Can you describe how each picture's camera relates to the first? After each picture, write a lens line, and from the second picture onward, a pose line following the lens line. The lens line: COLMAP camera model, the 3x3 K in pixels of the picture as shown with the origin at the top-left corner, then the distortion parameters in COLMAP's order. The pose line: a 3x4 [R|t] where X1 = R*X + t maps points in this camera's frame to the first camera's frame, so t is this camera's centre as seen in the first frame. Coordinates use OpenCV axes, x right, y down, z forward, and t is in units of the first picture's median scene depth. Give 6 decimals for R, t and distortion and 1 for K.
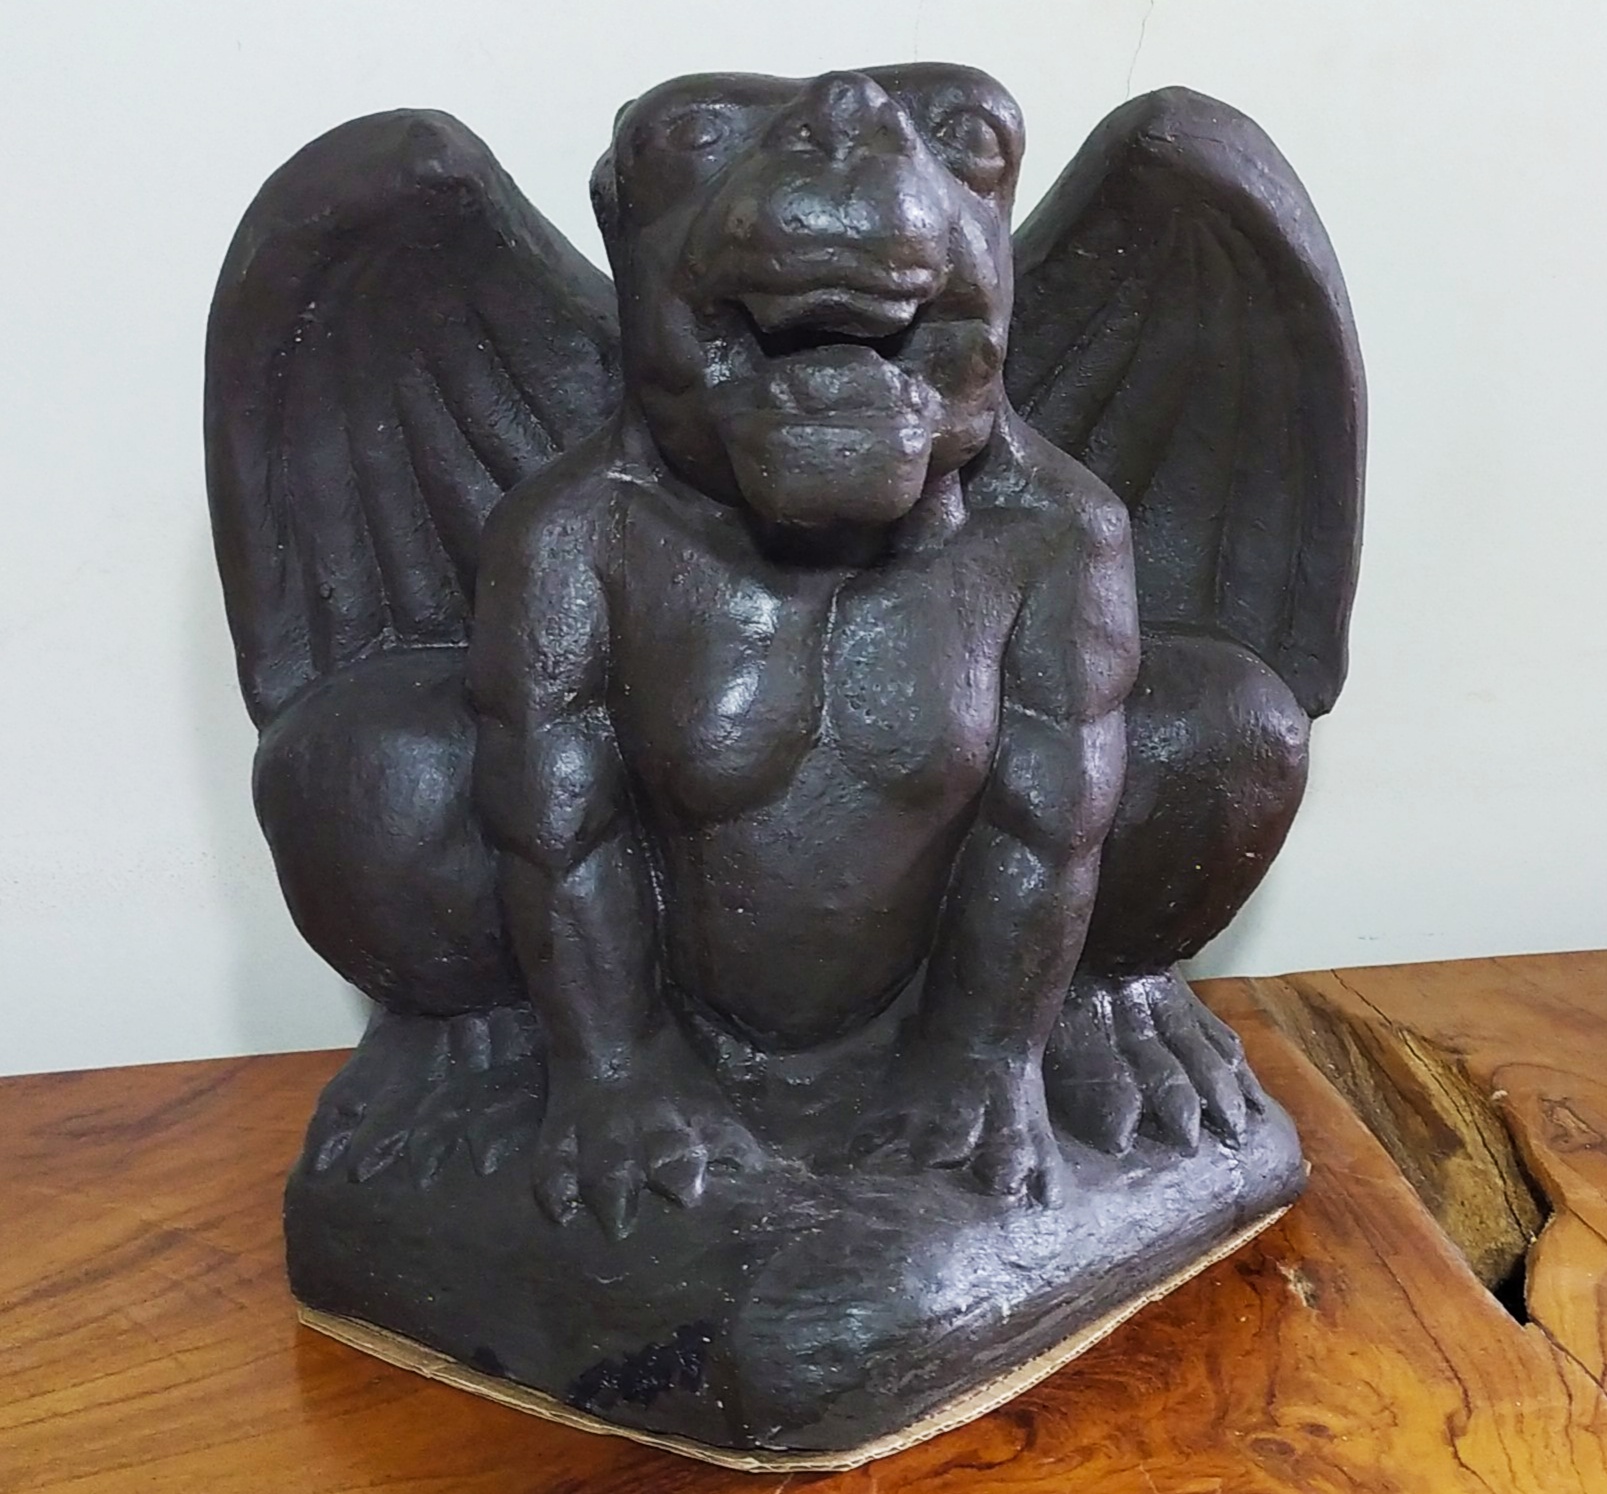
lens RADIAL K [[1715.0, 0, 803.5], [0, 1715.0, 747.0], [0, 0, 1]] dist [-0.011251, -0.011669]
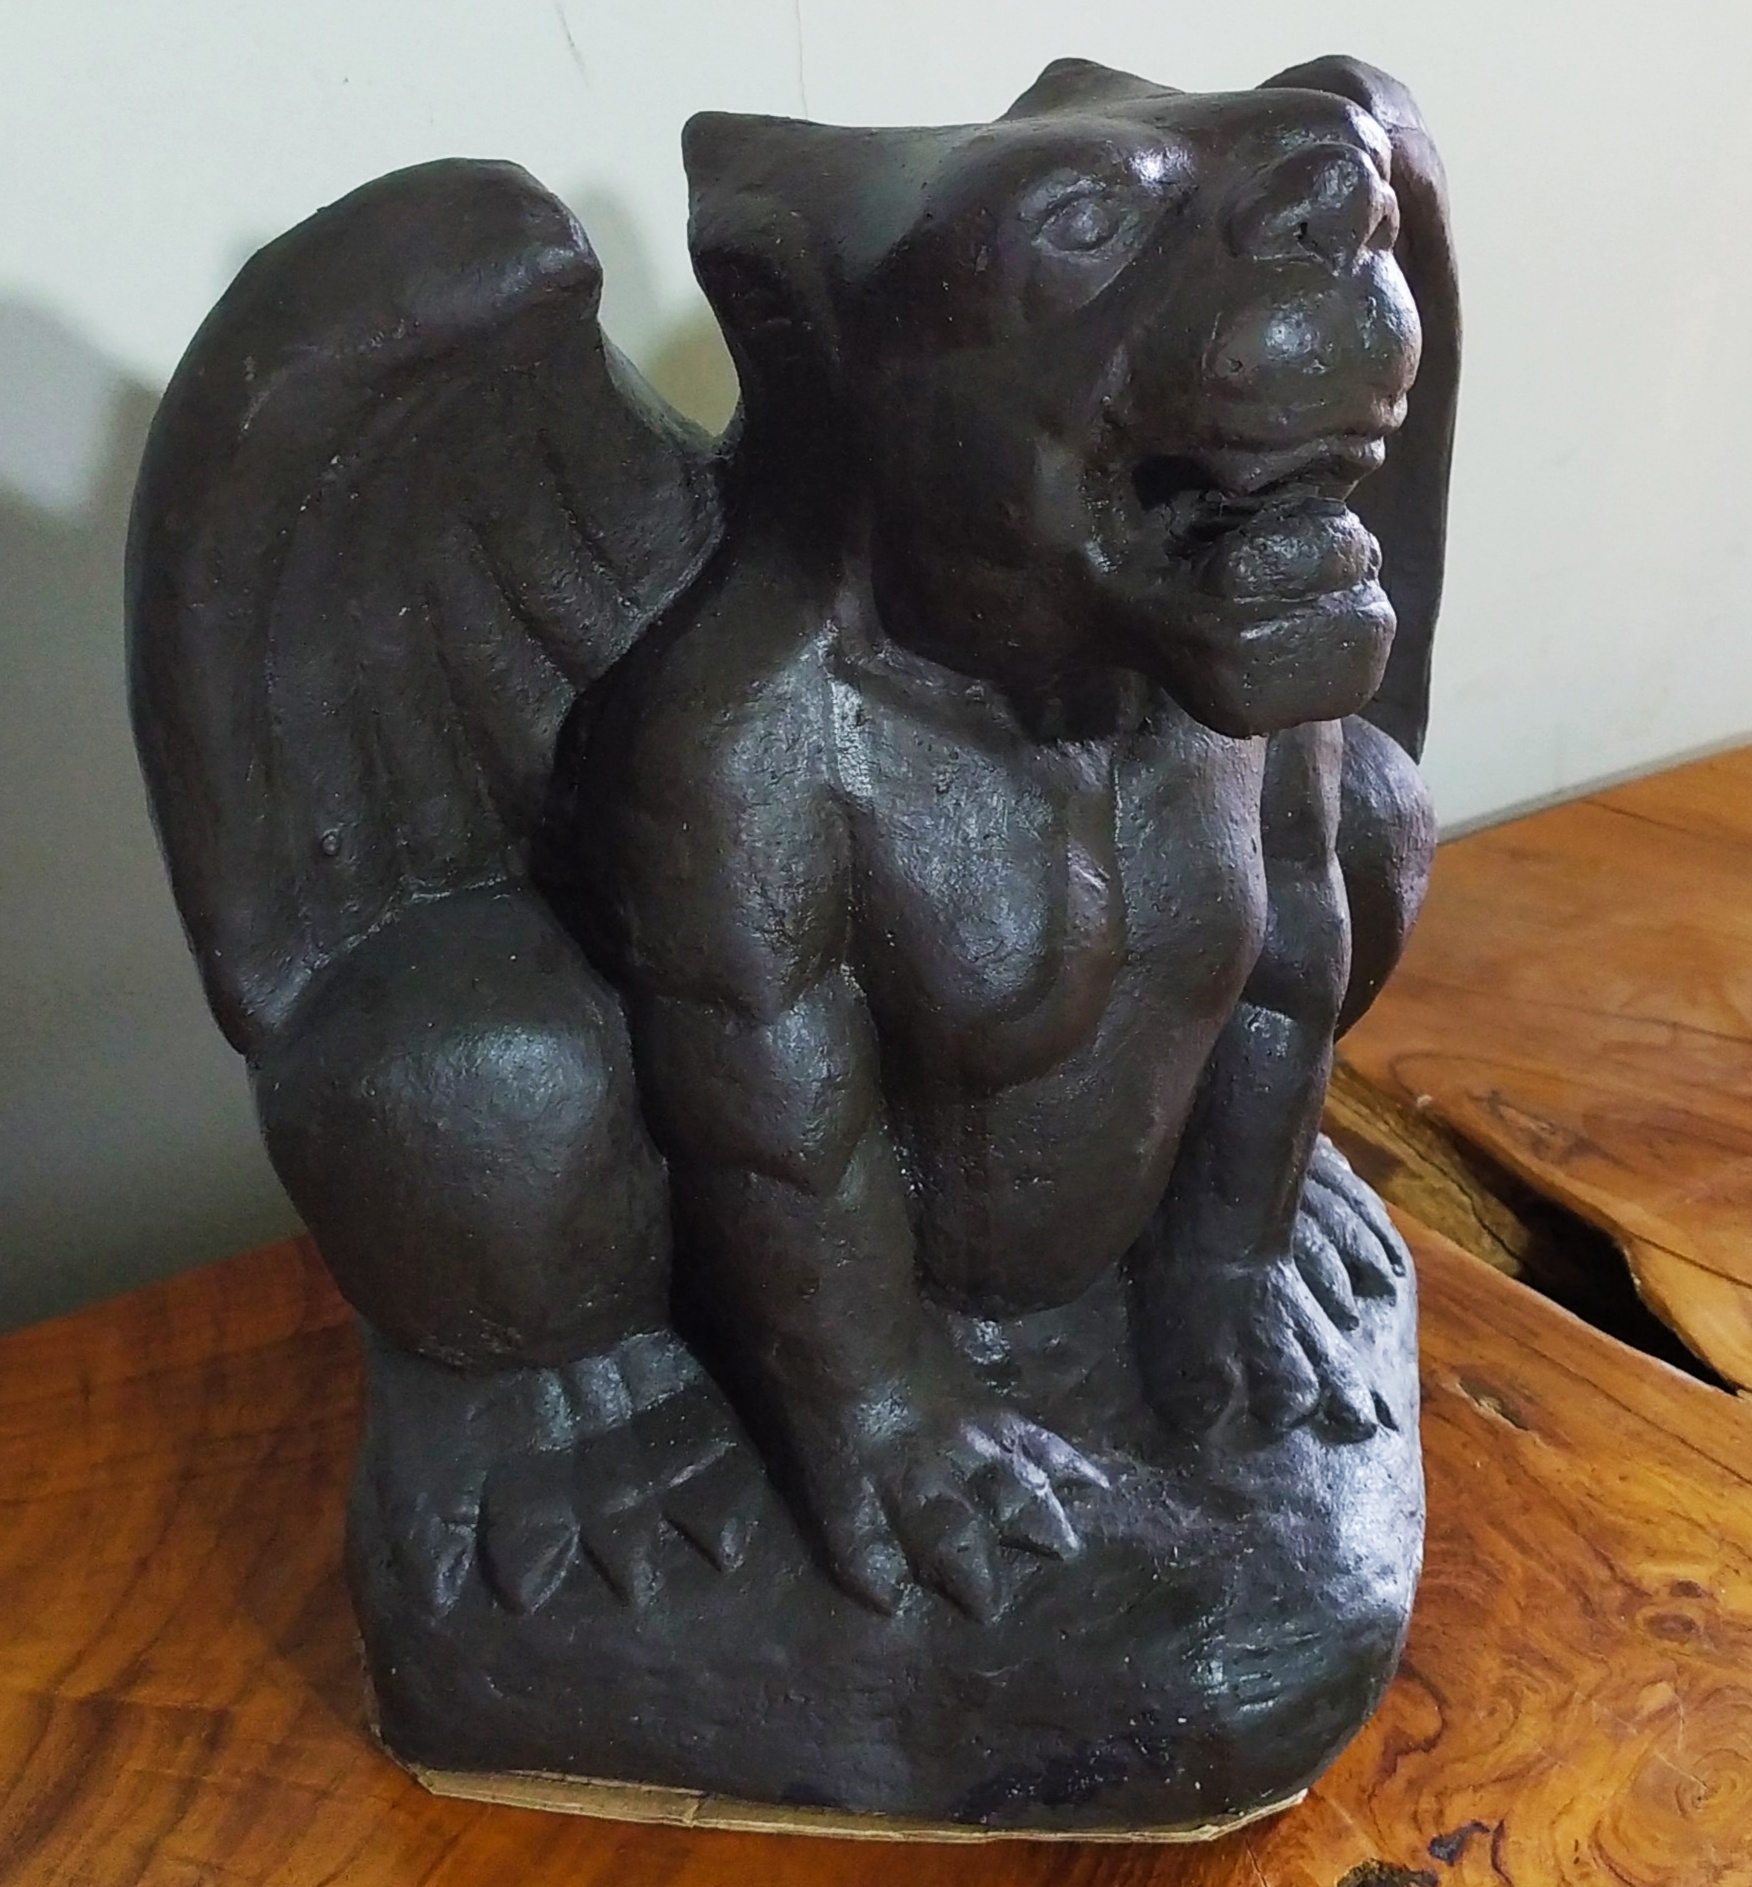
lens RADIAL K [[2013.8, 0, 876.0], [0, 2013.8, 943.5], [0, 0, 1]] dist [-0.011251, -0.011669]
pose [[0.932490, -0.180464, 0.312881, -0.370024], [0.139572, 0.978985, 0.148691, -0.157677], [-0.333140, -0.094984, 0.938081, 0.156530]]
